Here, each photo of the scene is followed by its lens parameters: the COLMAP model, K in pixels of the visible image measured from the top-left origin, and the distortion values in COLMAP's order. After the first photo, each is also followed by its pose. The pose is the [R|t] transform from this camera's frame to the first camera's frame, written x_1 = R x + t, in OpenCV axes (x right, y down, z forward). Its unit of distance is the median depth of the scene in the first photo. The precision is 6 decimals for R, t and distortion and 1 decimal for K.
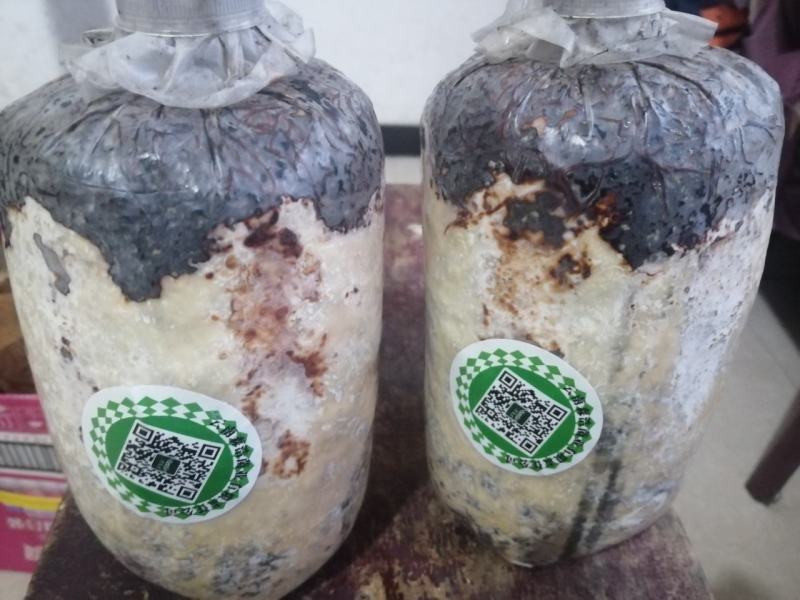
lens RADIAL K [[642.3, 0, 405.9], [0, 642.3, 298.9], [0, 0, 1]] dist [-0.002935, -0.023663]
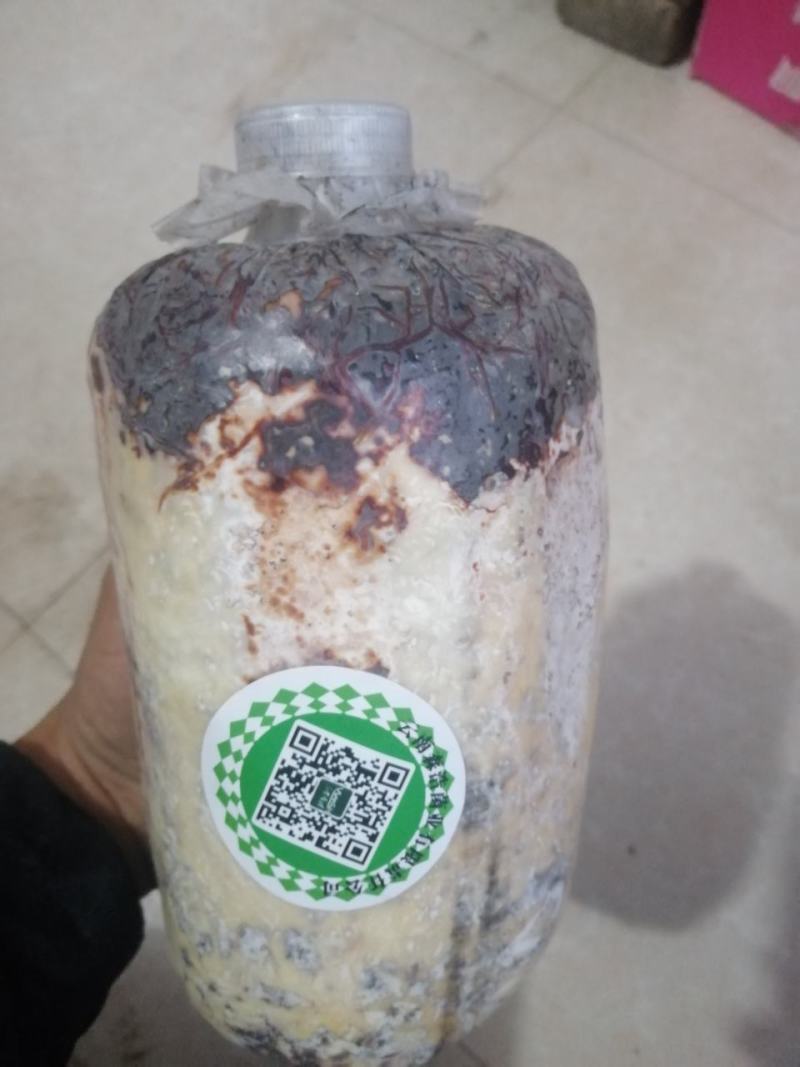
lens RADIAL K [[856.7, 0, 403.5], [0, 856.7, 527.3], [0, 0, 1]] dist [-0.002935, -0.023663]
pose [[0.912260, -0.121296, 0.391241, -0.048430], [0.216800, 0.953374, -0.209940, 0.137475], [-0.347535, 0.276341, 0.896022, 0.227935]]
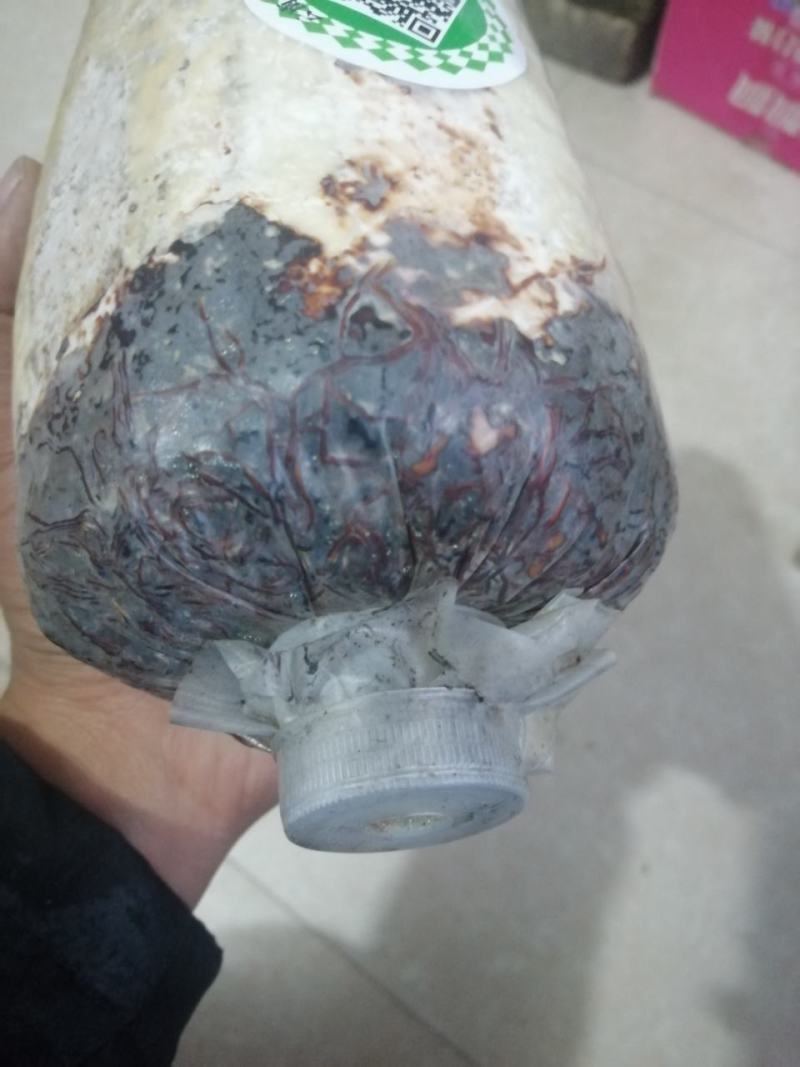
lens RADIAL K [[856.7, 0, 390.5], [0, 856.7, 526.7], [0, 0, 1]] dist [-0.002935, -0.023663]
pose [[-0.975748, 0.178112, 0.127250, 0.188468], [-0.180946, -0.983432, -0.010976, -0.290033], [0.123187, -0.033735, 0.991810, 0.322868]]
